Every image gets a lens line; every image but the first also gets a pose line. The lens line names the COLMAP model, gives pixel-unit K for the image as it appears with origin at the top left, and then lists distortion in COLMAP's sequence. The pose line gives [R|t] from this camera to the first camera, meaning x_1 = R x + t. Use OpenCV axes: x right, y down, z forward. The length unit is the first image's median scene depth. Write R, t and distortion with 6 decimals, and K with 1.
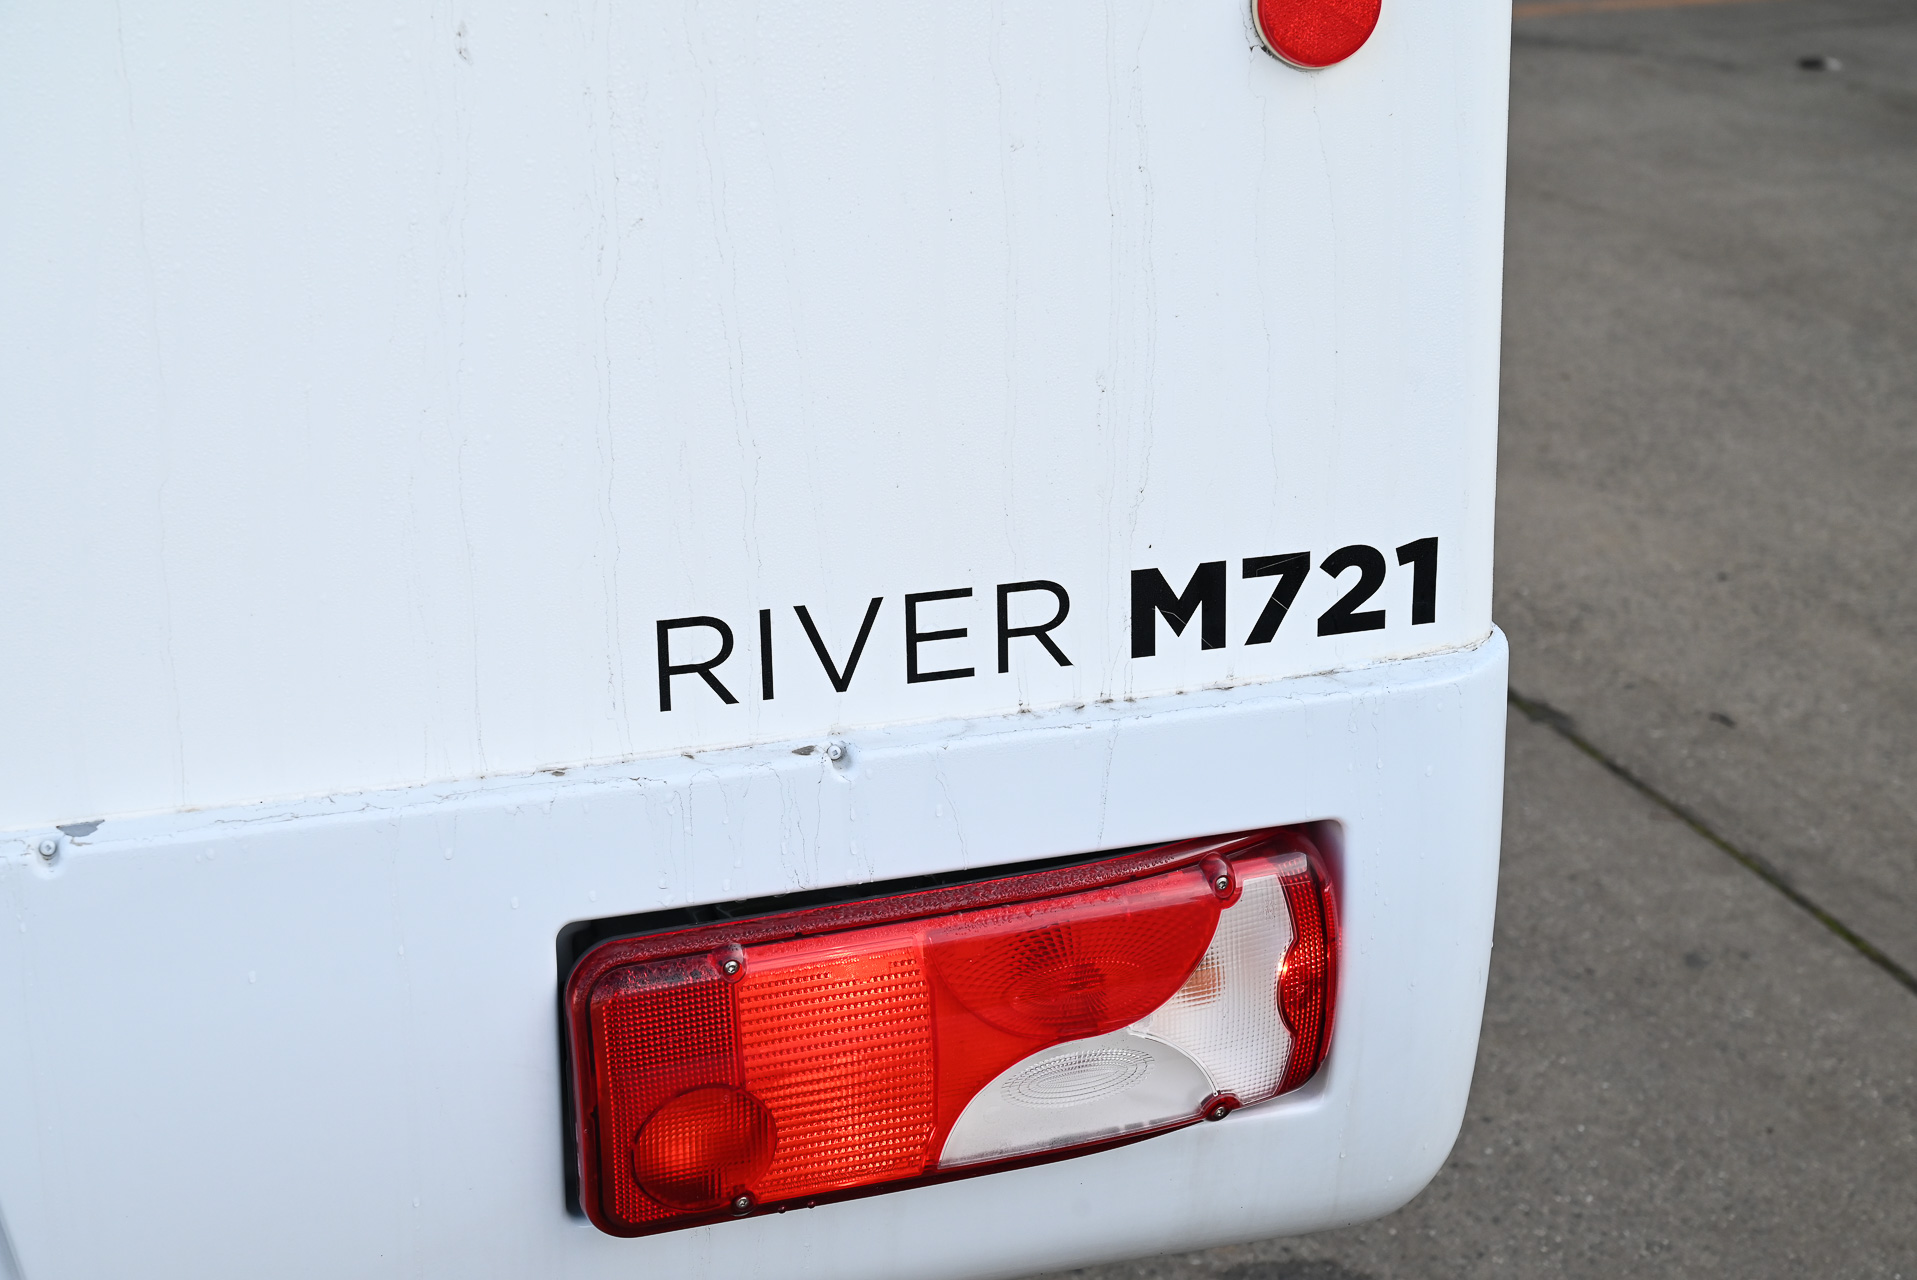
lens RADIAL K [[3537.1, 0, 958.5], [0, 3537.1, 640.0], [0, 0, 1]] dist [-0.001850, -0.018622]
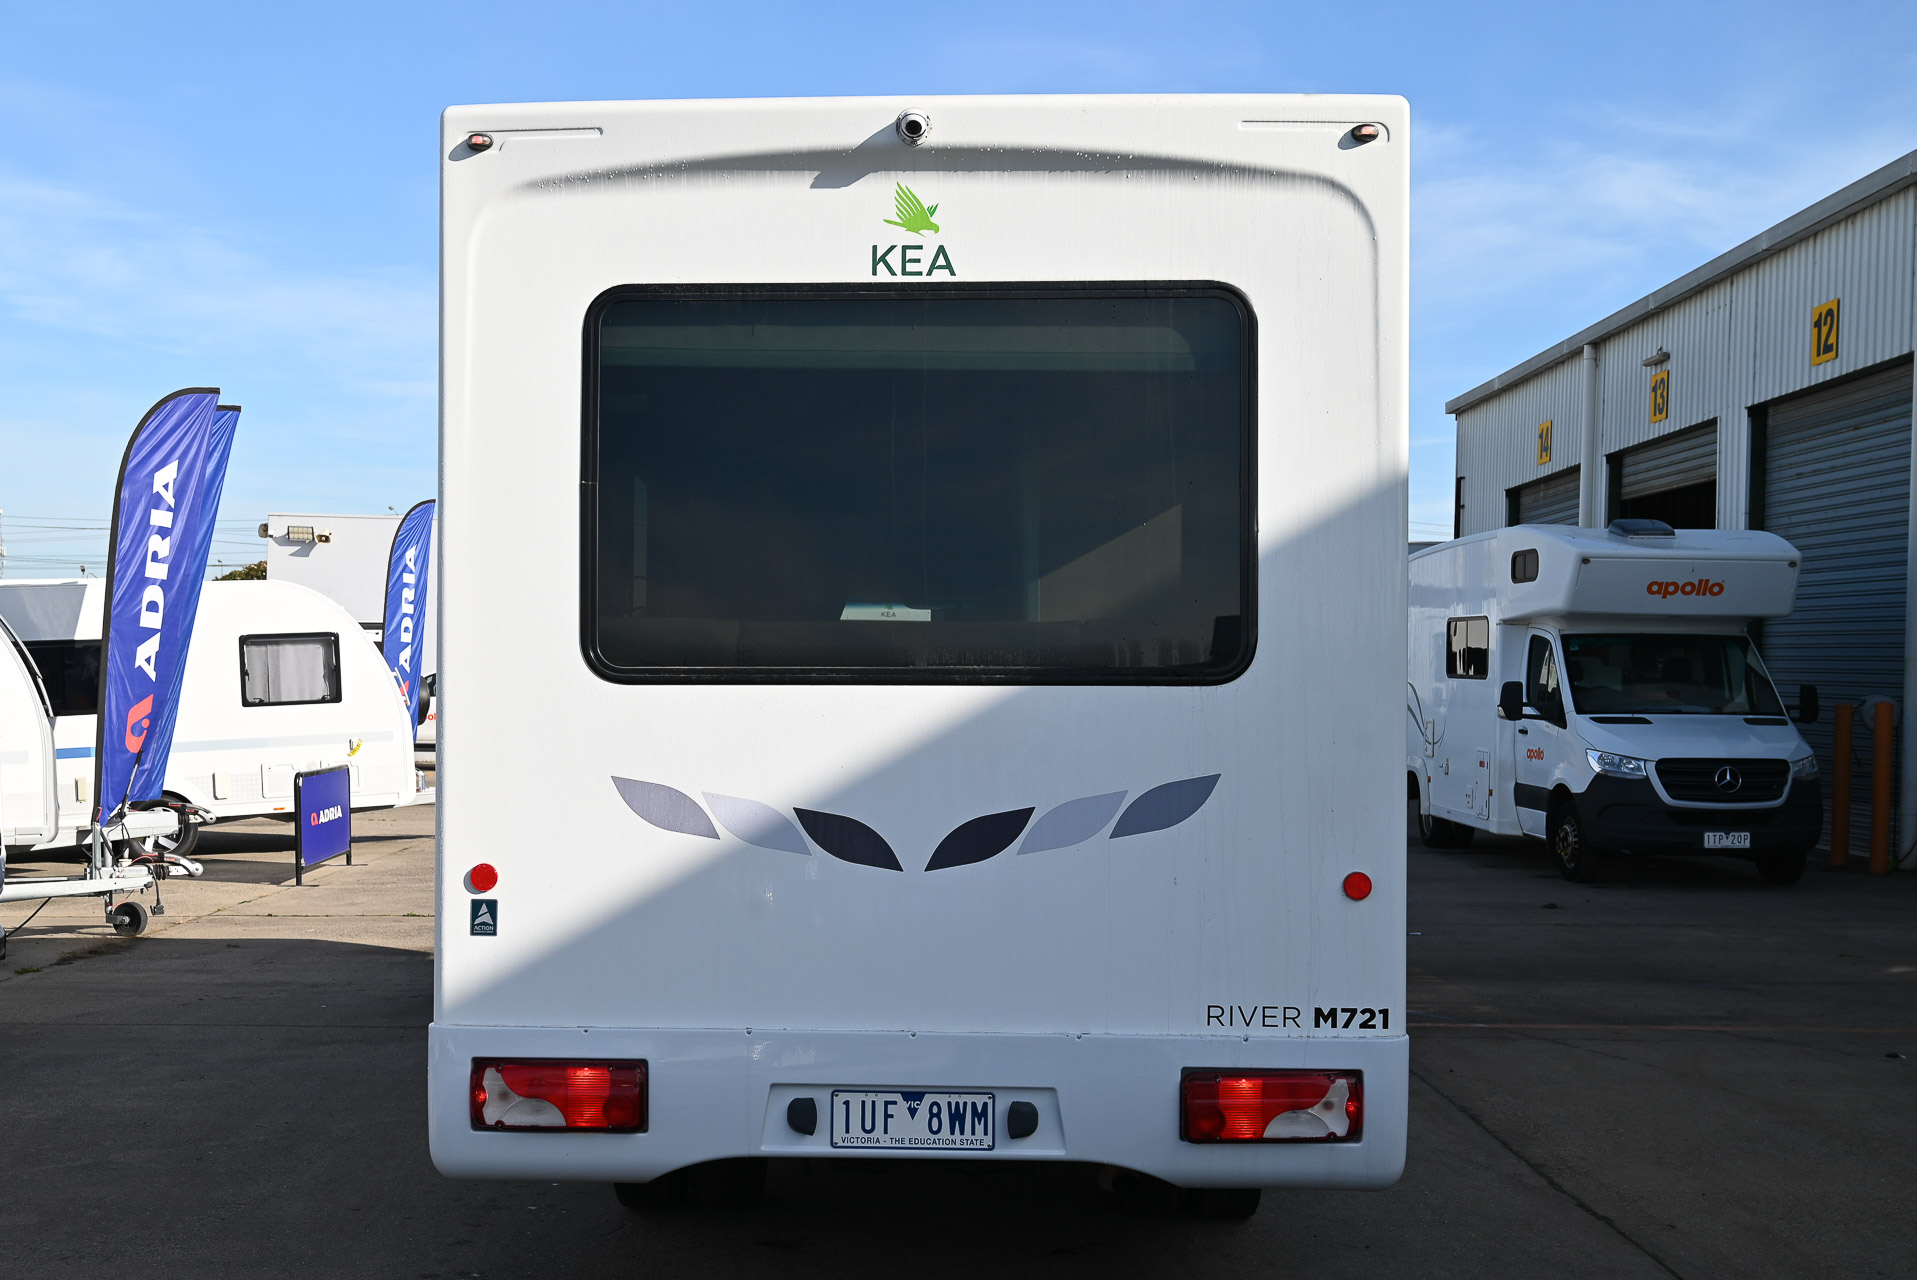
lens RADIAL K [[2176.1, 0, 956.7], [0, 2176.1, 670.2], [0, 0, 1]] dist [-0.003221, -0.002233]
pose [[0.946890, 0.015773, -0.321172, 0.496890], [-0.130336, 0.931898, -0.338495, 0.574407], [0.293961, 0.362378, 0.884460, -1.738720]]
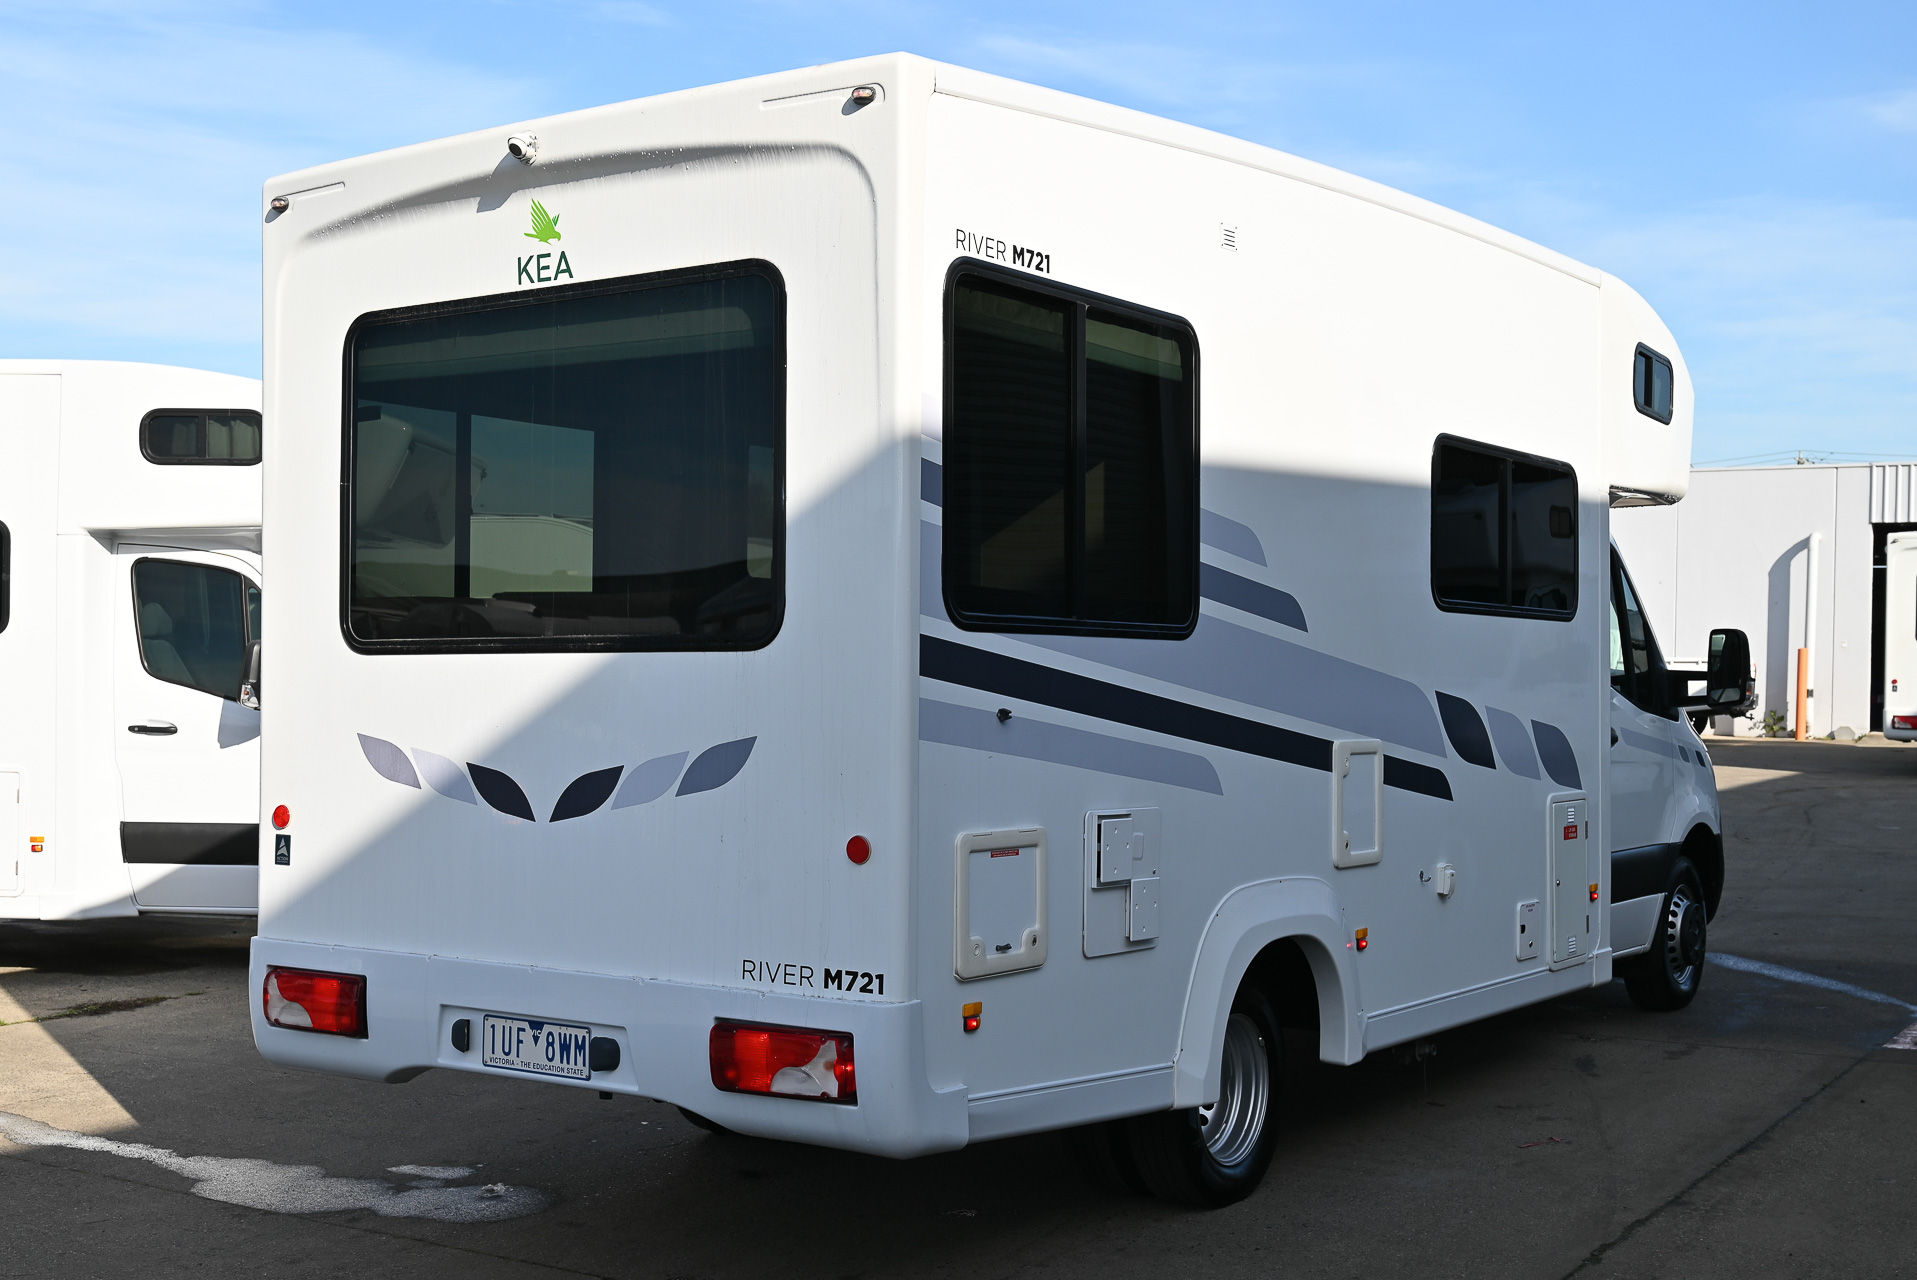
lens RADIAL K [[2280.6, 0, 958.5], [0, 2280.6, 640.0], [0, 0, 1]] dist [0.006565, -0.011858]
pose [[0.624729, 0.006155, -0.780817, 2.433008], [-0.278871, 0.935780, -0.215747, 0.169811], [0.729345, 0.352530, 0.586326, -0.750441]]
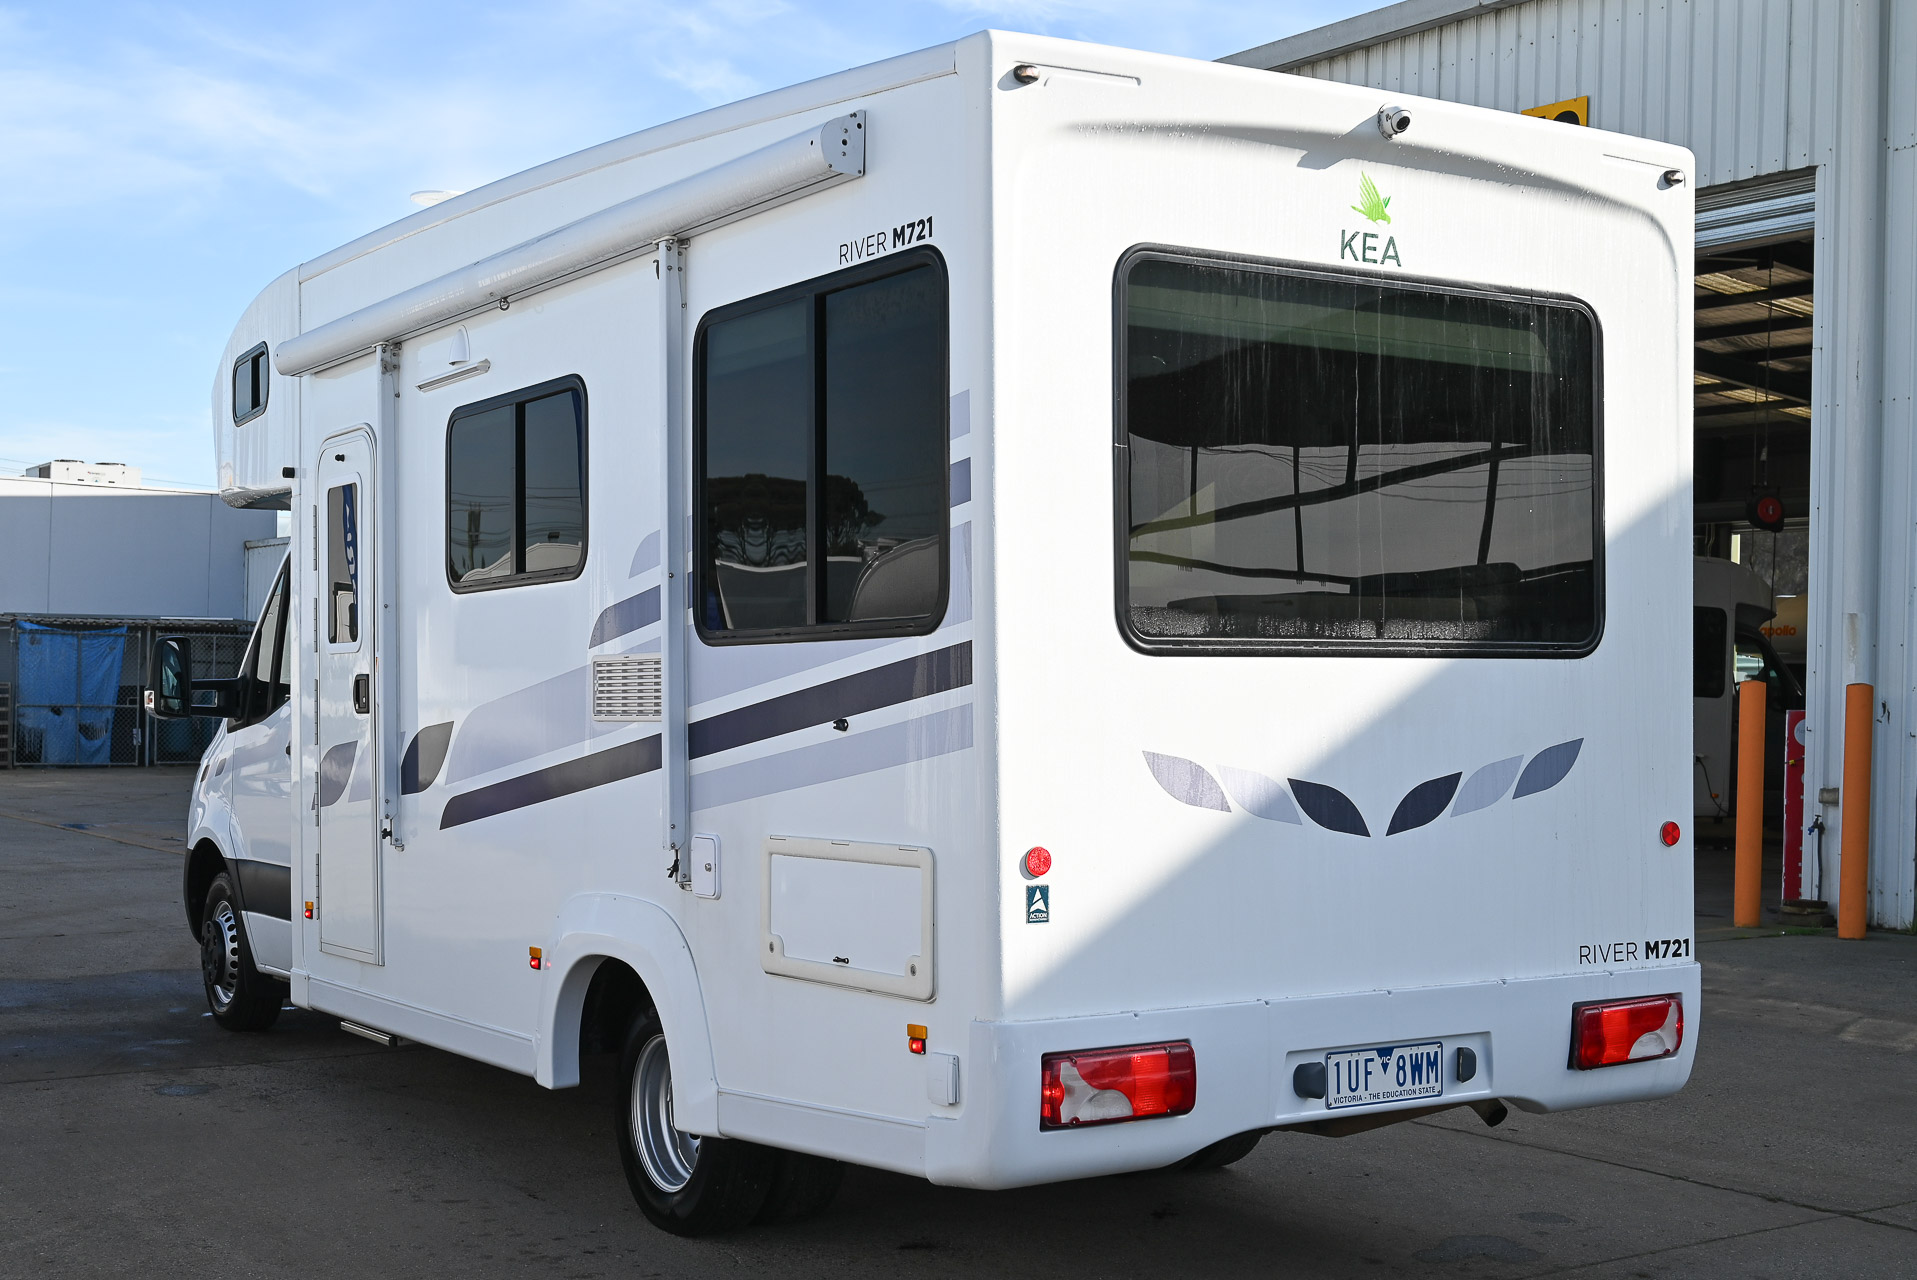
lens RADIAL K [[2393.1, 0, 958.5], [0, 2393.1, 640.0], [0, 0, 1]] dist [-0.000139, 0.003239]
pose [[0.961529, 0.024275, 0.273627, -1.858554], [0.076424, 0.933125, -0.351337, 0.711563], [-0.263857, 0.358733, 0.895372, -1.998558]]
